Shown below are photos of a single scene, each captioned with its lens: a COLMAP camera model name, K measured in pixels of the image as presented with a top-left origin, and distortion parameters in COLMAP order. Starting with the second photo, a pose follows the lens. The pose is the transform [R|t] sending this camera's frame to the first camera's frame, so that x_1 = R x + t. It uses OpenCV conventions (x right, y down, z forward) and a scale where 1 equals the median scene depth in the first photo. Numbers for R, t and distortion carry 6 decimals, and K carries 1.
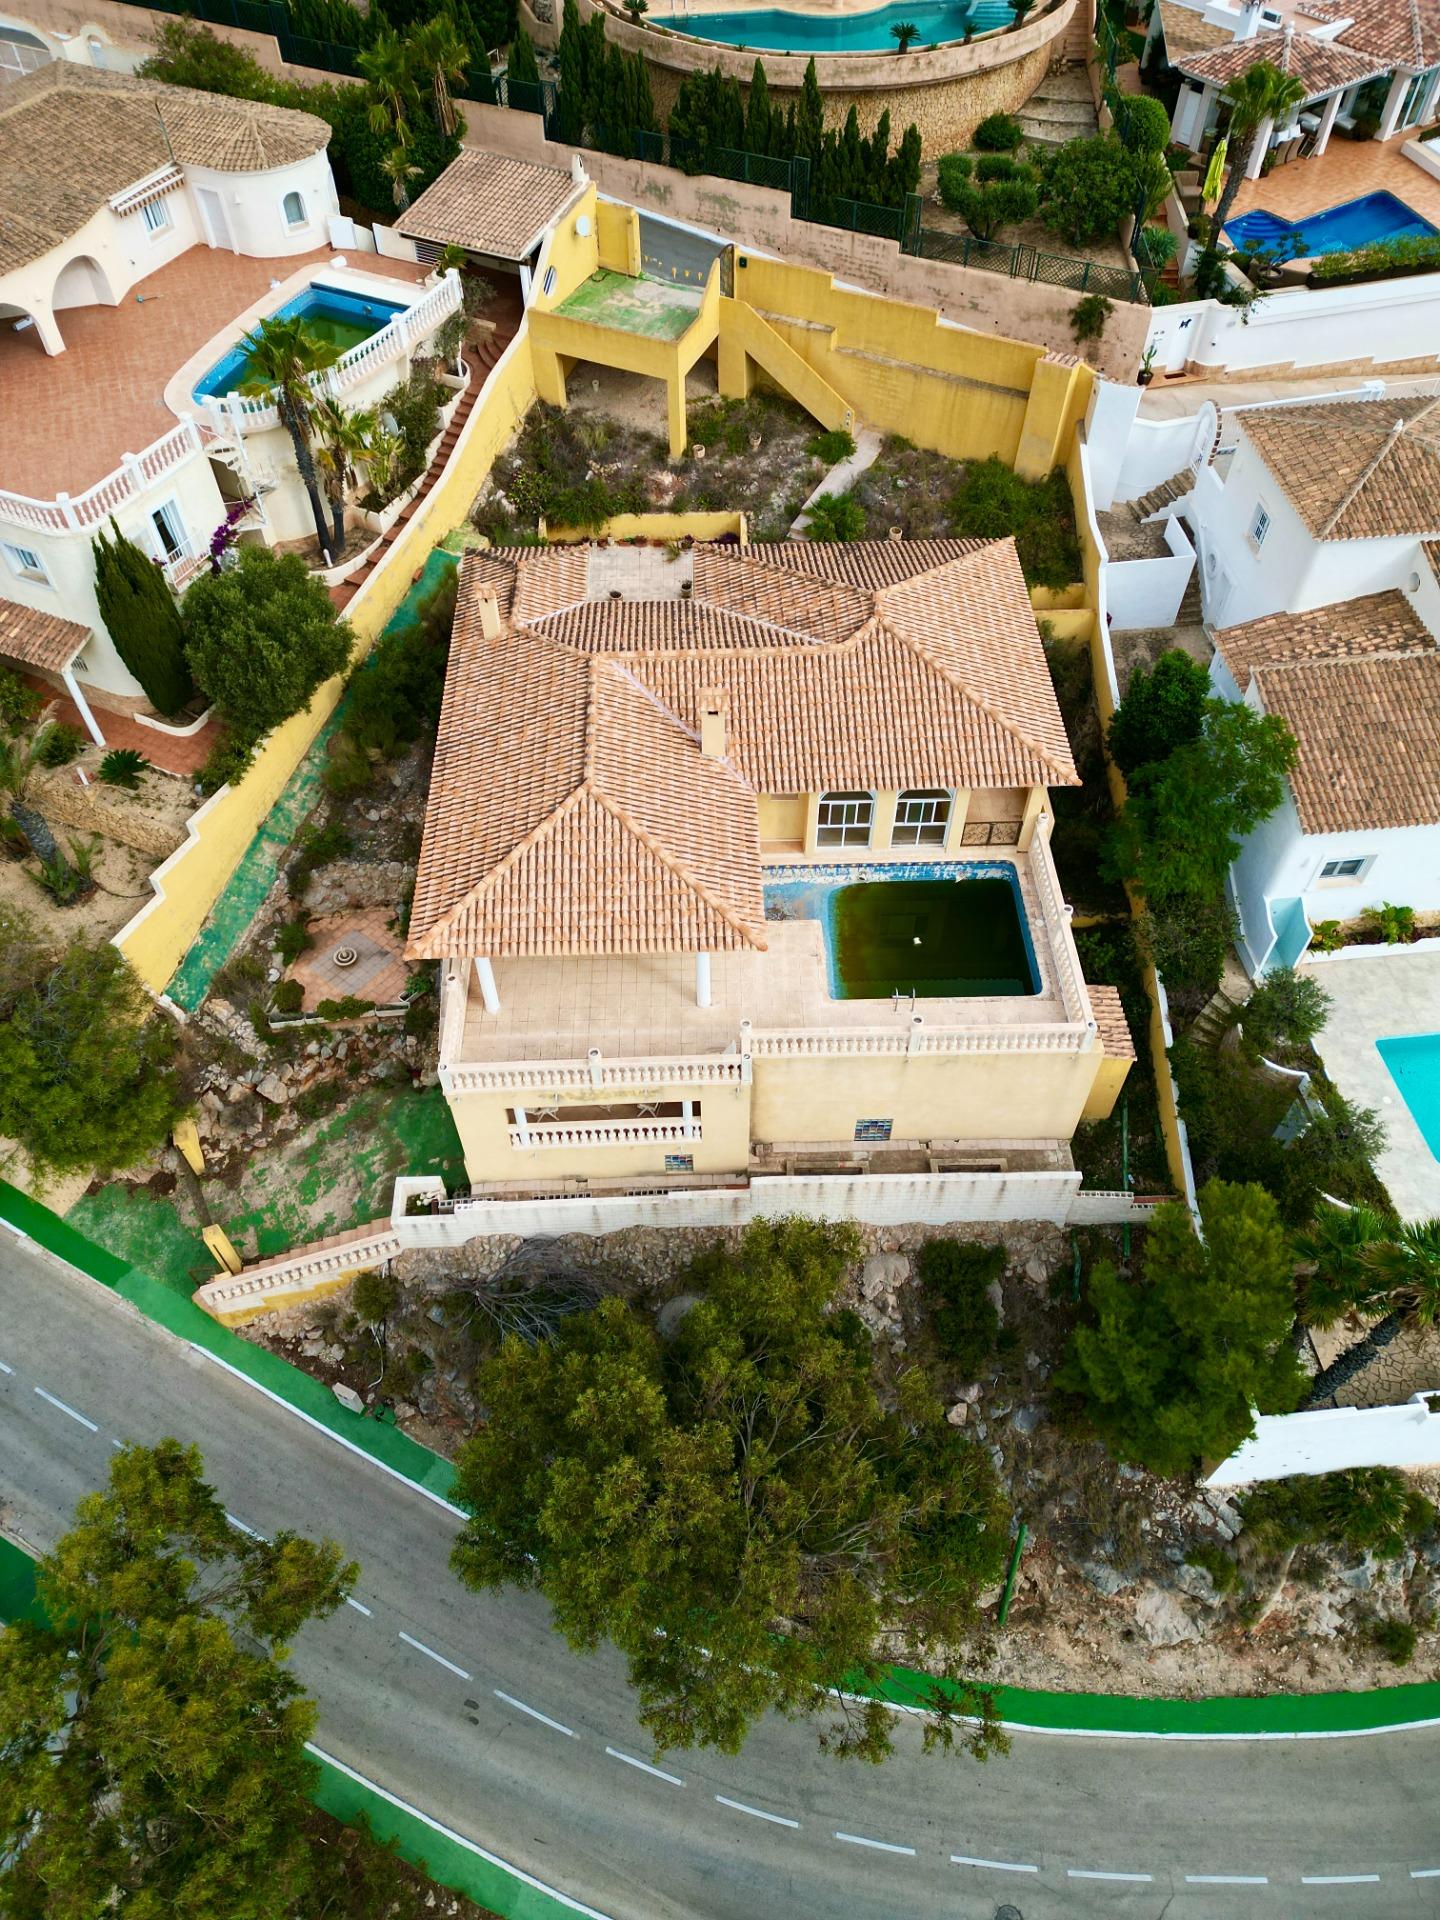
lens RADIAL K [[1337.3, 0, 721.5], [0, 1337.3, 946.9], [0, 0, 1]] dist [0.086905, -0.082306]
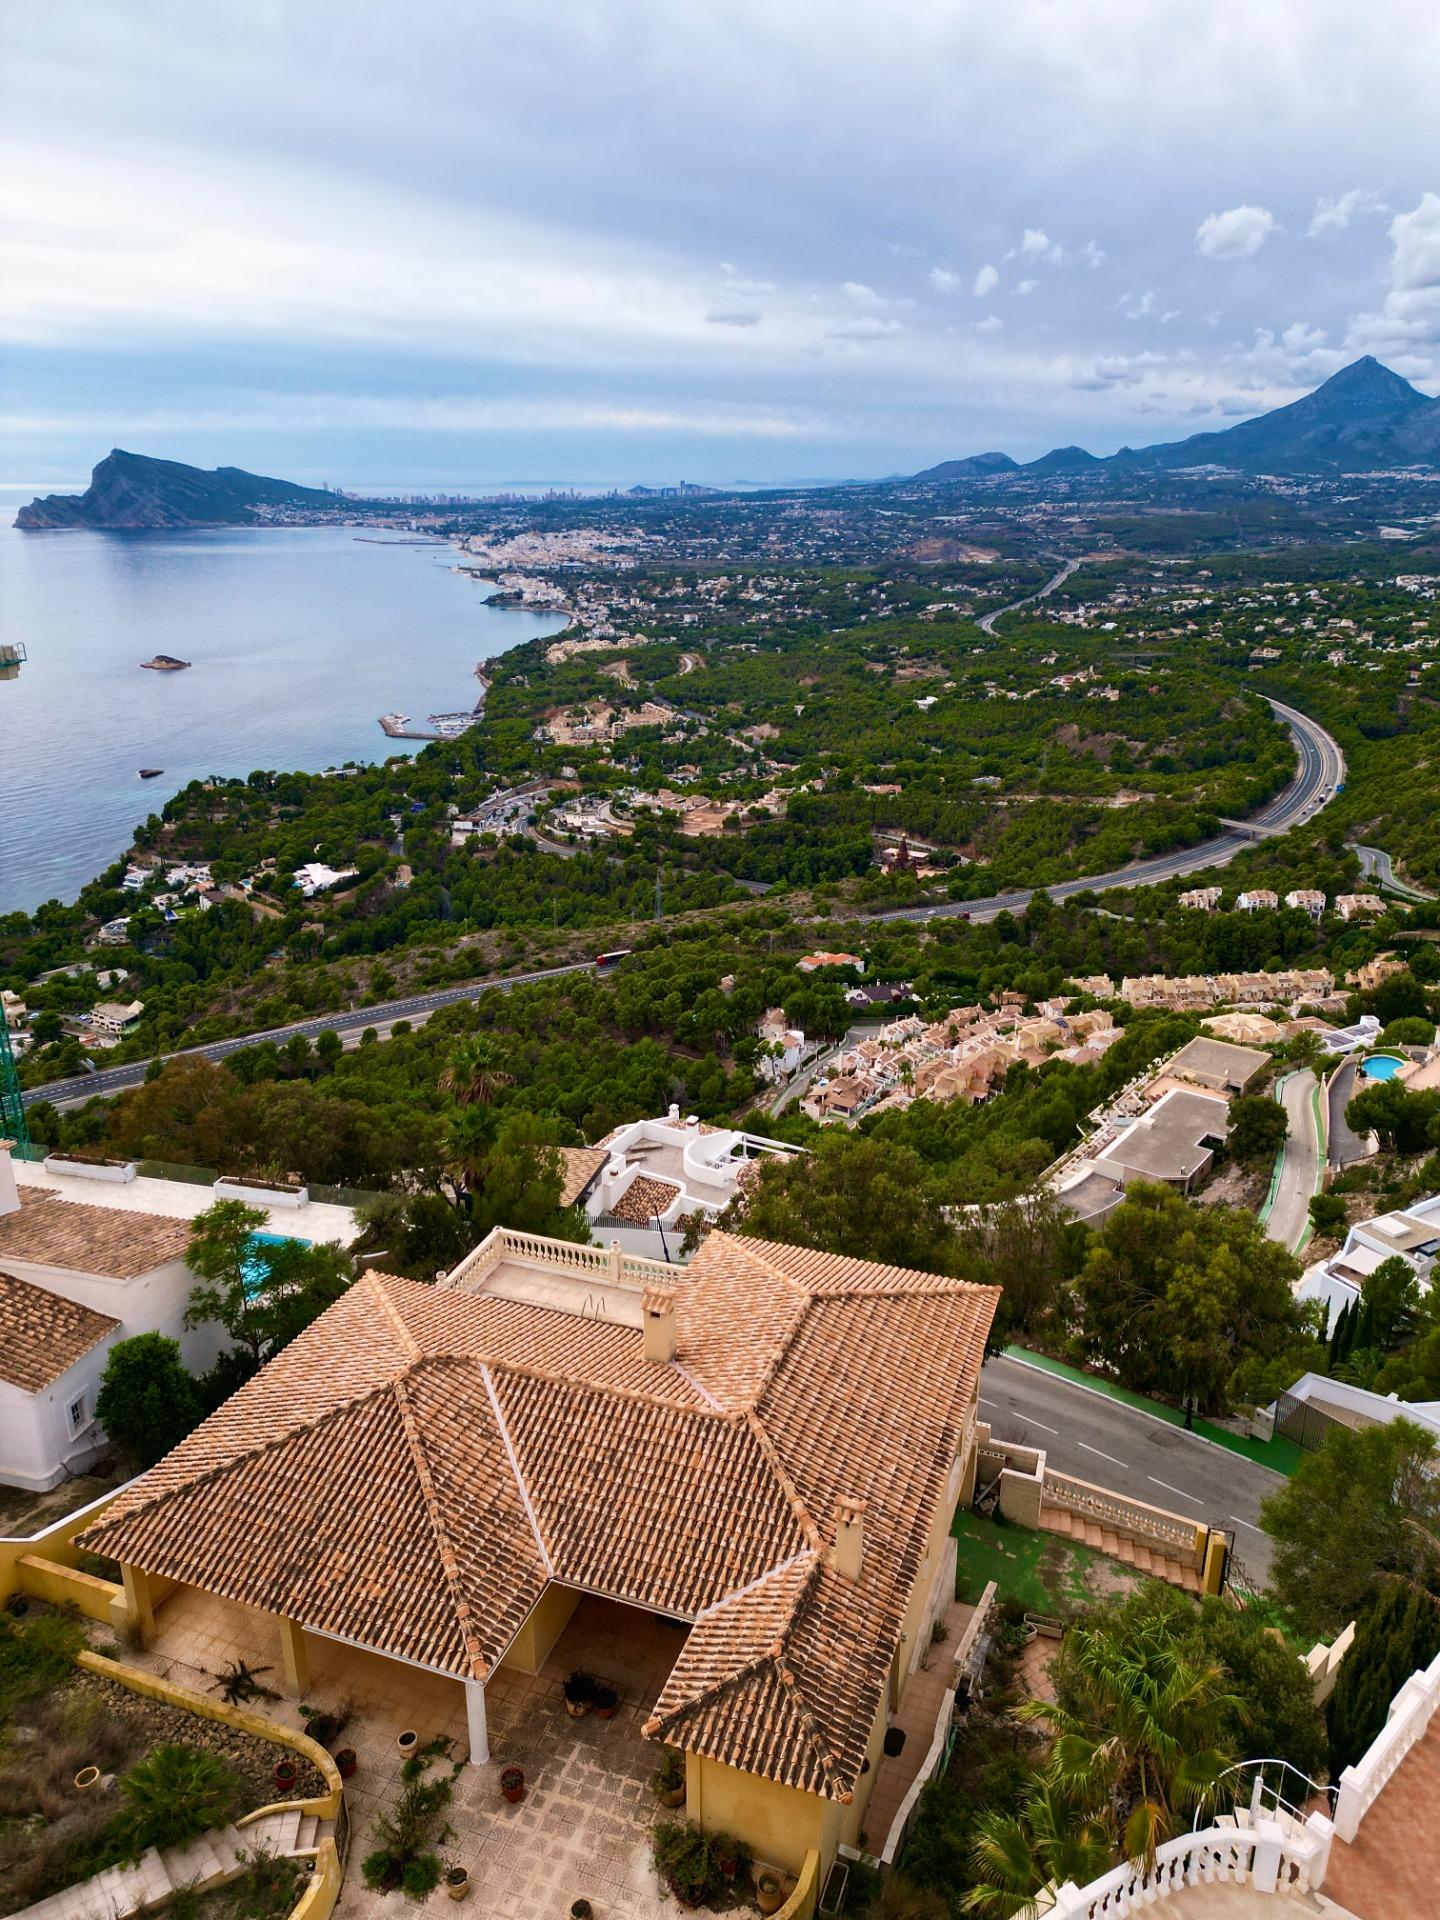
lens RADIAL K [[1332.9, 0, 719.9], [0, 1332.9, 965.1], [0, 0, 1]] dist [0.086370, -0.072492]
pose [[-0.926793, -0.125916, 0.353837, -0.309981], [0.296325, 0.333687, 0.894899, -0.969553], [-0.230753, 0.934237, -0.271946, 0.888949]]
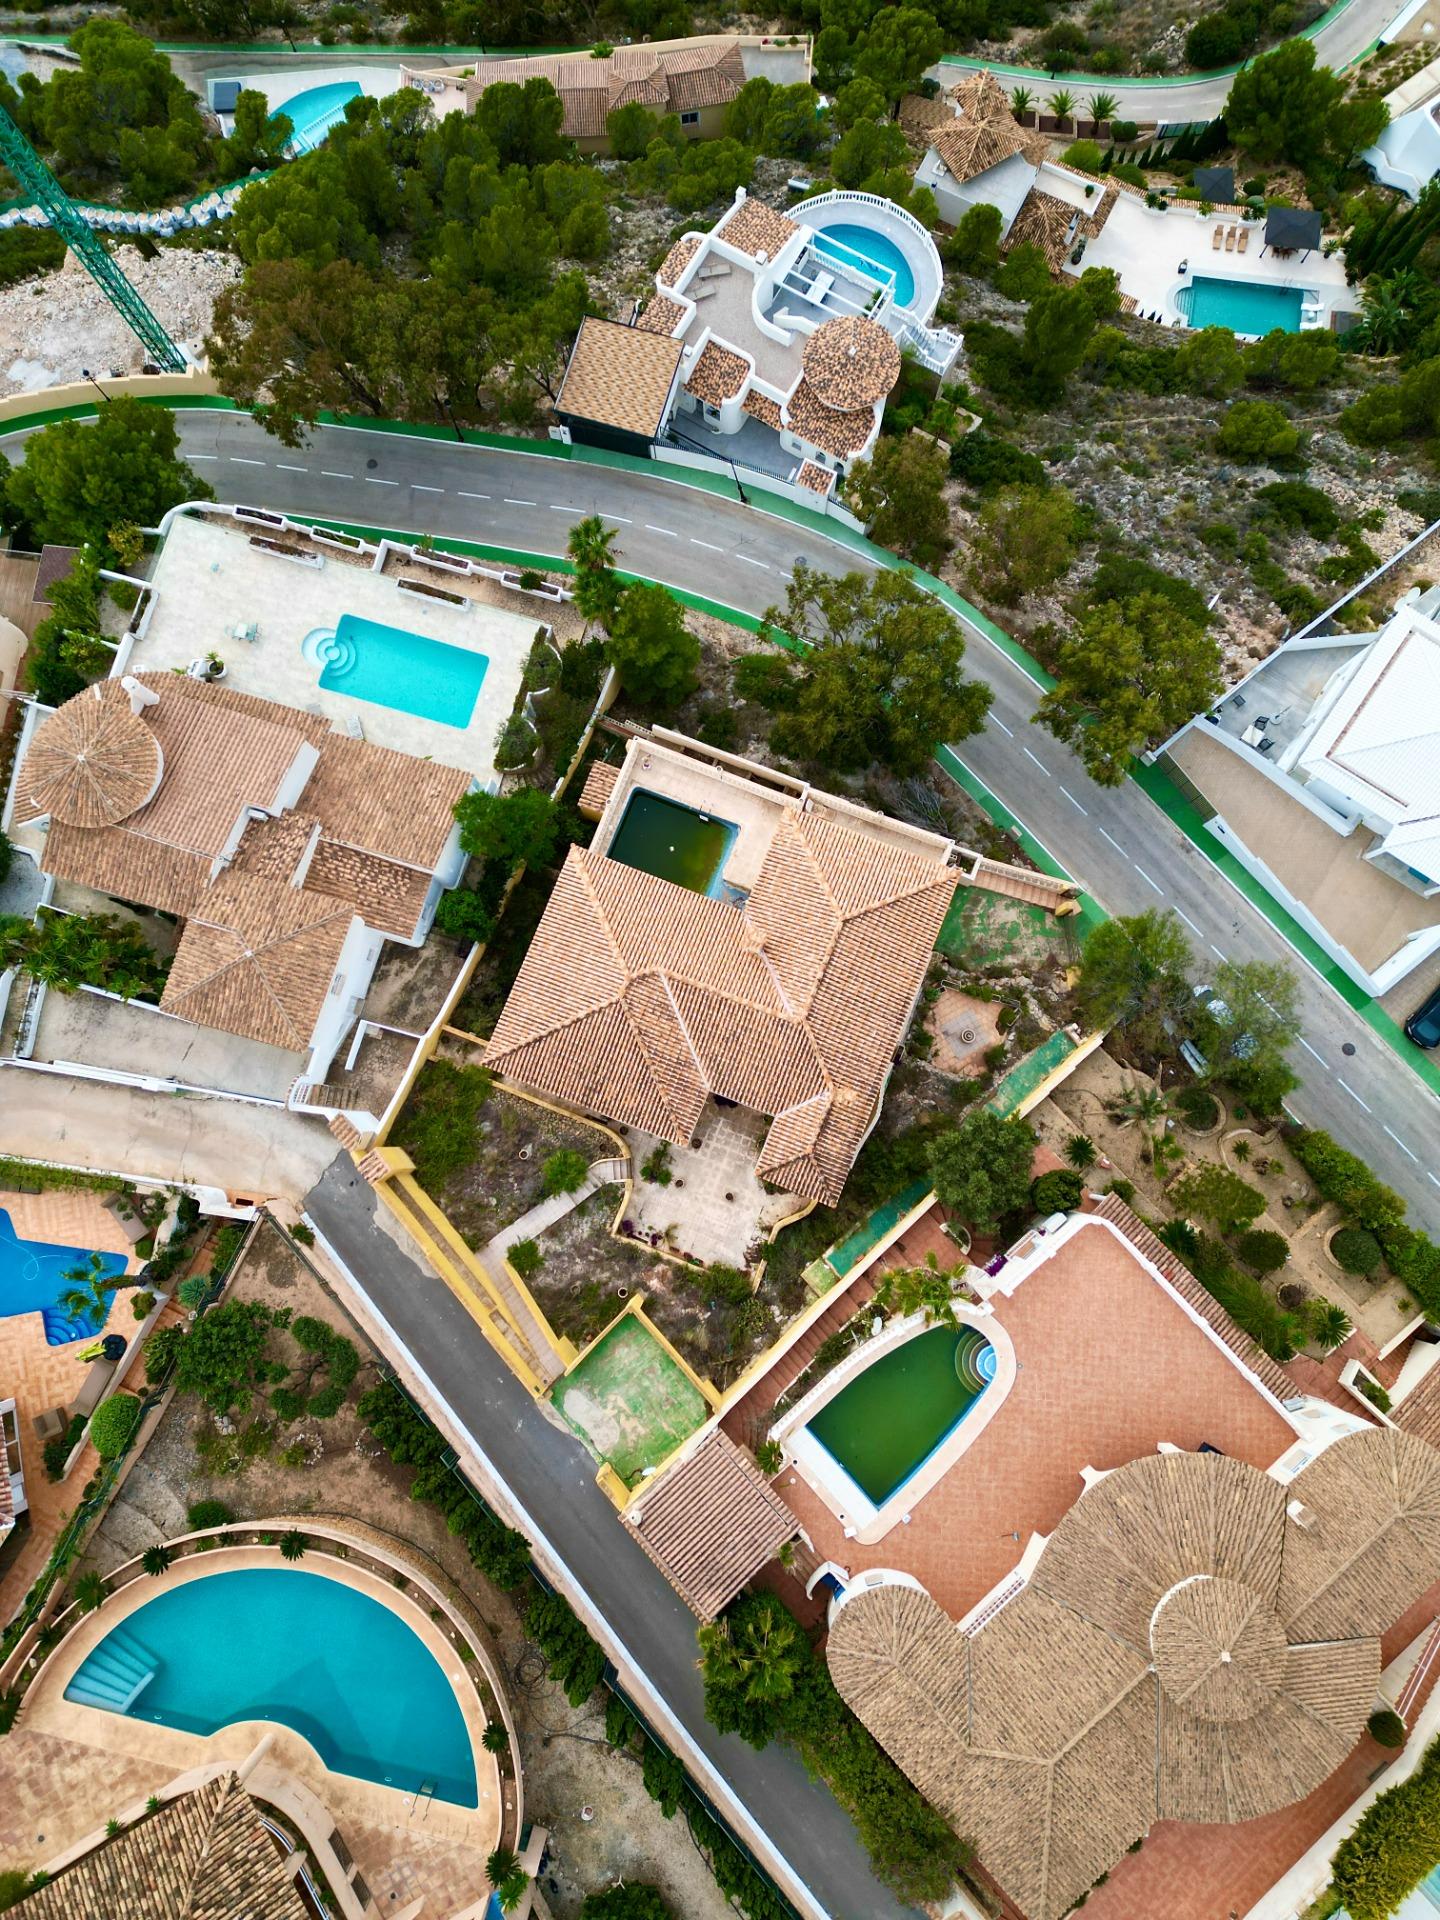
lens RADIAL K [[1334.6, 0, 726.2], [0, 1334.6, 956.1], [0, 0, 1]] dist [0.167521, -0.037794]
pose [[-0.919342, -0.388787, 0.060464, -0.070892], [0.312689, -0.628660, 0.712047, -1.235289], [-0.238823, 0.673521, 0.699523, -0.148472]]
